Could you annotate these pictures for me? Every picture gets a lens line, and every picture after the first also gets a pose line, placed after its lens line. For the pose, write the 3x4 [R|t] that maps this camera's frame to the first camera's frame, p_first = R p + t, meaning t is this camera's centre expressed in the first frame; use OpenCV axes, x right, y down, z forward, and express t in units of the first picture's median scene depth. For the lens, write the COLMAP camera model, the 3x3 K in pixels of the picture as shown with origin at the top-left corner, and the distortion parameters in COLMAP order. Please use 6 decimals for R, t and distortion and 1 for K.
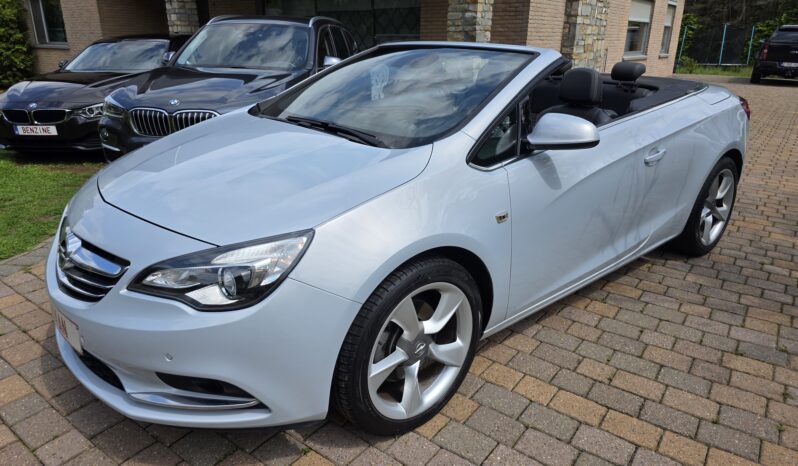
lens RADIAL K [[532.9, 0, 399.0], [0, 532.9, 233.0], [0, 0, 1]] dist [0.016669, -0.007090]
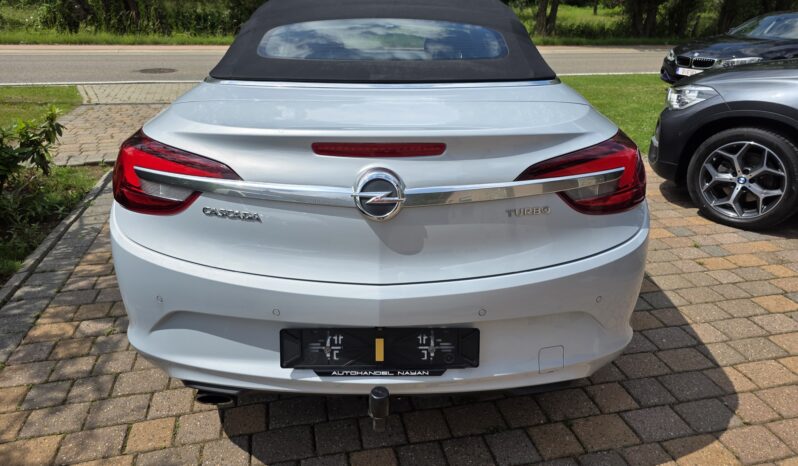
lens RADIAL K [[549.3, 0, 401.5], [0, 549.3, 230.2], [0, 0, 1]] dist [0.029307, -0.004812]
pose [[-0.648537, 0.274850, -0.709829, 1.101729], [-0.281088, 0.780146, 0.558894, -0.654193], [0.707382, 0.561988, -0.428696, 1.818821]]
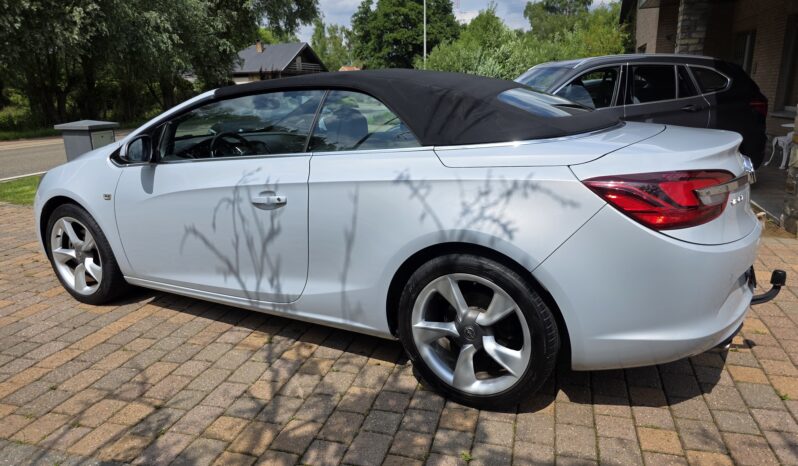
lens RADIAL K [[541.2, 0, 402.4], [0, 541.2, 233.7], [0, 0, 1]] dist [0.020889, -0.003710]
pose [[0.350894, 0.225537, -0.908849, 1.370797], [-0.297309, 0.947177, 0.120261, -0.260999], [0.887964, 0.228011, 0.399413, 0.809049]]
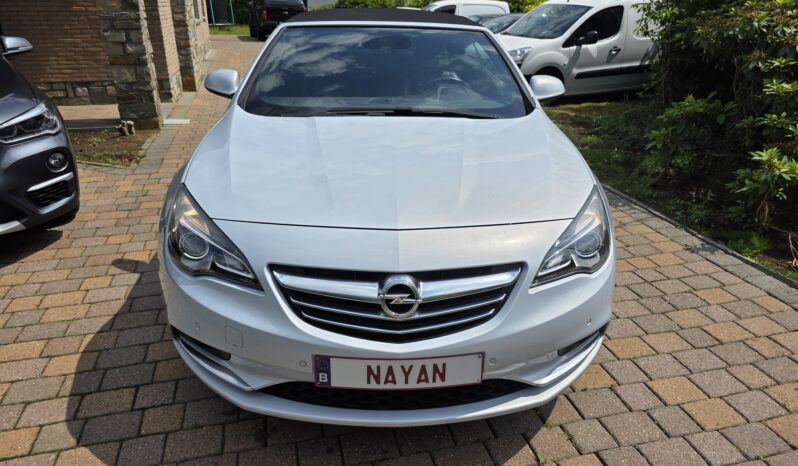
lens RADIAL K [[529.8, 0, 399.2], [0, 529.8, 227.2], [0, 0, 1]] dist [0.020520, -0.000851]
pose [[0.622156, -0.306559, 0.720378, -0.765748], [0.264369, 0.948364, 0.175256, -0.139362], [-0.736907, 0.081409, 0.671075, 0.281295]]
